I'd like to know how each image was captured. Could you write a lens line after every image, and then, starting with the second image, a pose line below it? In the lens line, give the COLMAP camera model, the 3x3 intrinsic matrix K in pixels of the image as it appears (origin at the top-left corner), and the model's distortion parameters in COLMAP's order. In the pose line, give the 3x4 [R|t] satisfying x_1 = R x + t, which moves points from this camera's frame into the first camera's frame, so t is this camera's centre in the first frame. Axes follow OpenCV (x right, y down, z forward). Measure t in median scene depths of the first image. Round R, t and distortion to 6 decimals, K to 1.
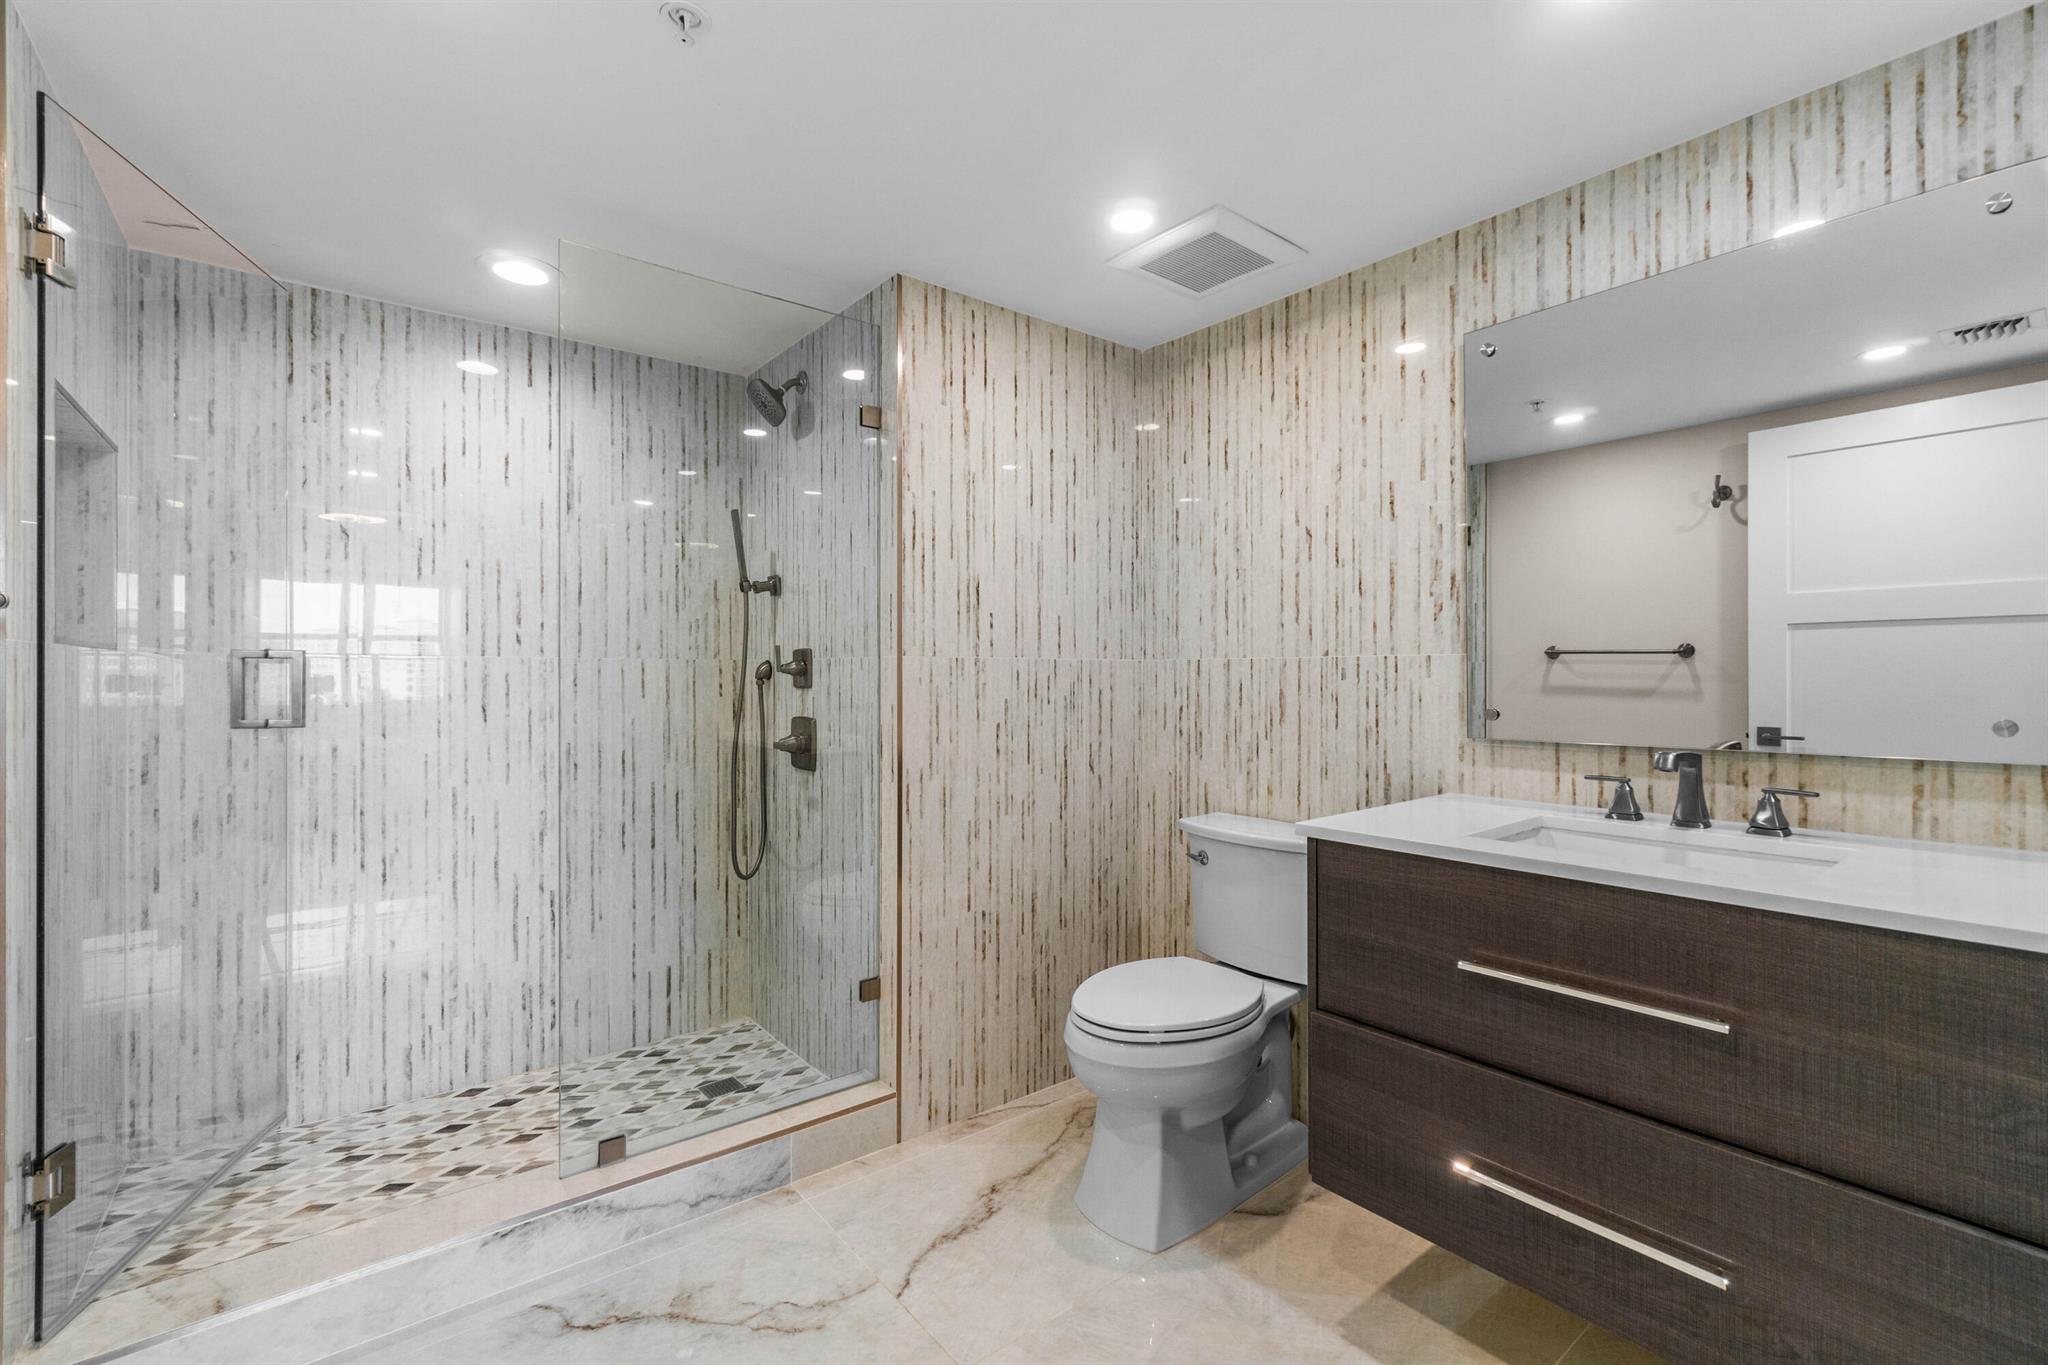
lens RADIAL K [[885.7, 0, 1014.5], [0, 885.7, 679.0], [0, 0, 1]] dist [-0.005907, 0.001852]
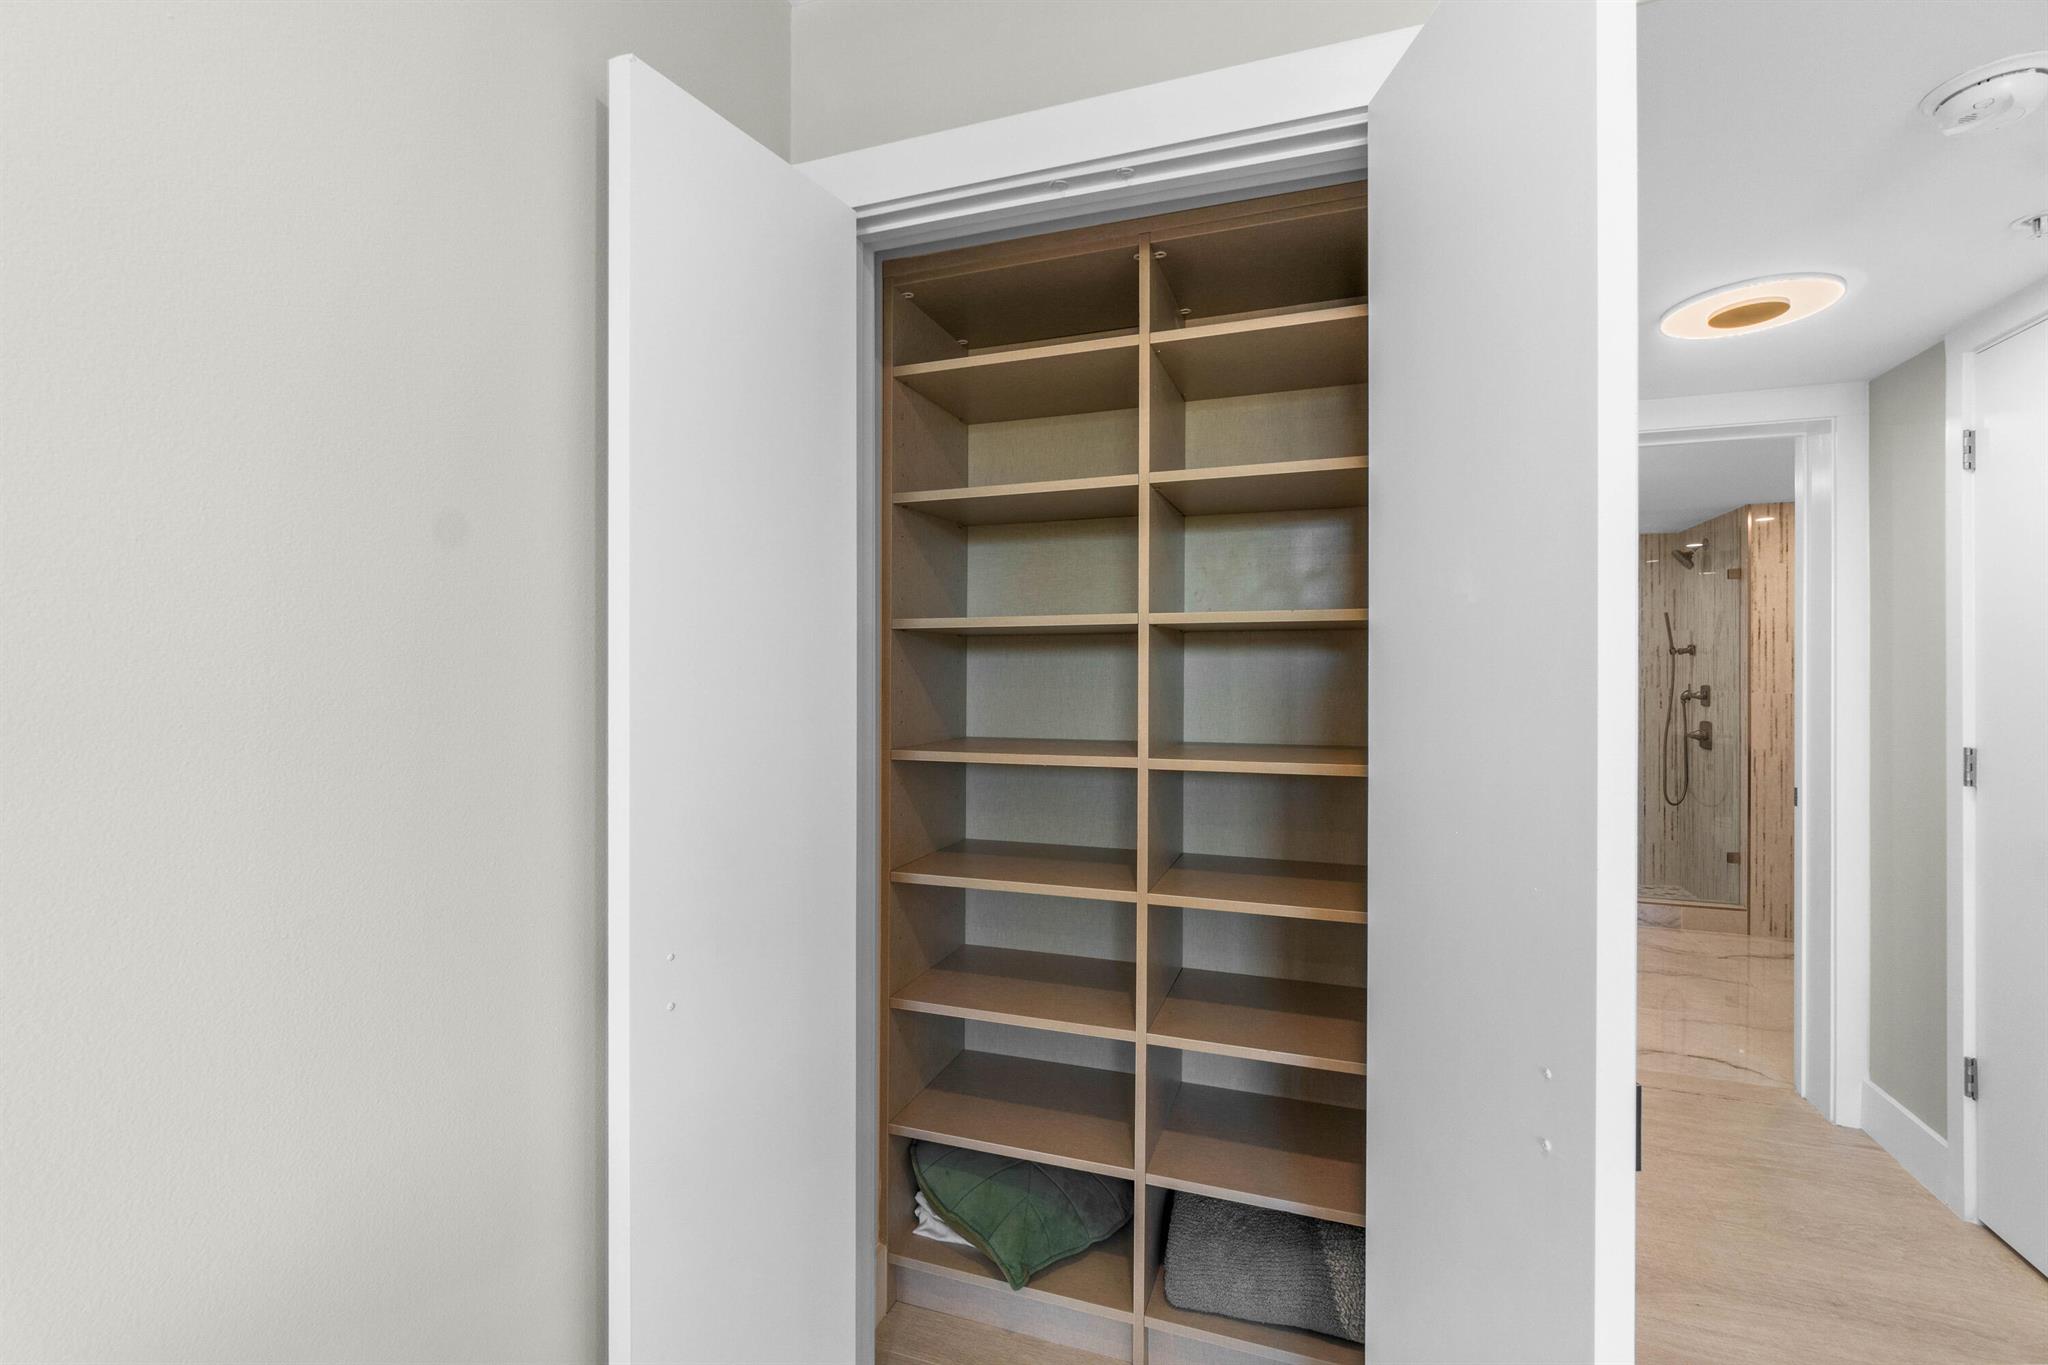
lens RADIAL K [[885.7, 0, 1041.3], [0, 885.7, 668.5], [0, 0, 1]] dist [-0.005907, 0.001852]
pose [[0.542557, -0.002386, -0.840016, 0.627395], [-0.003392, 0.999982, -0.005031, -0.060468], [0.840012, 0.005579, 0.542539, -1.324972]]
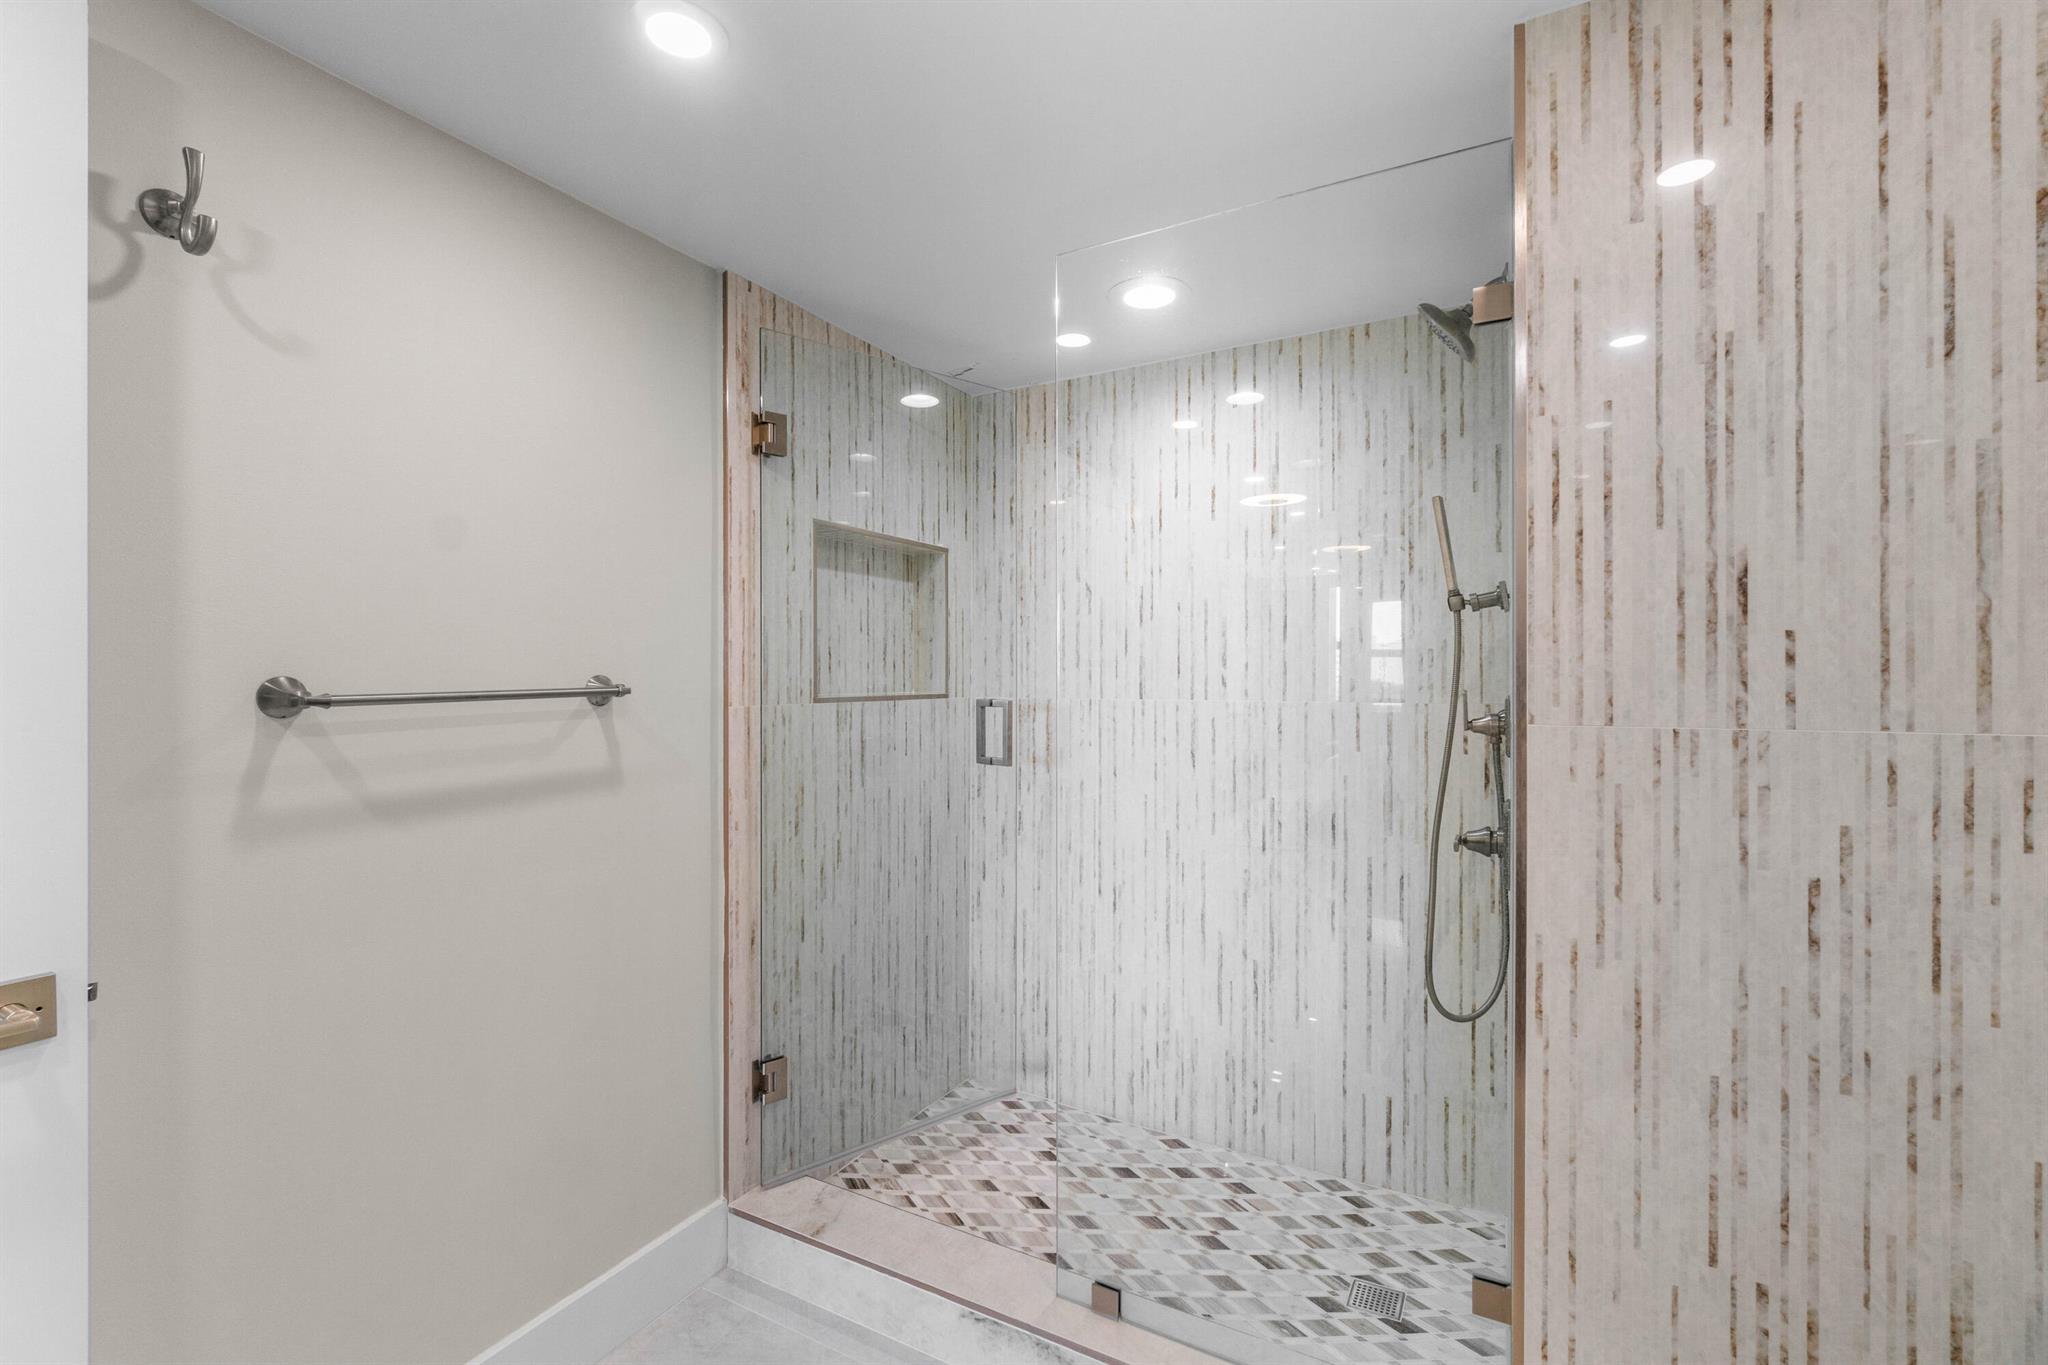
lens RADIAL K [[885.7, 0, 1025.7], [0, 885.7, 682.9], [0, 0, 1]] dist [-0.005907, 0.001852]
pose [[0.396475, 0.002441, -0.918042, 0.227956], [-0.001701, 0.999997, 0.001925, -0.047727], [0.918044, 0.000798, 0.396478, 0.463088]]
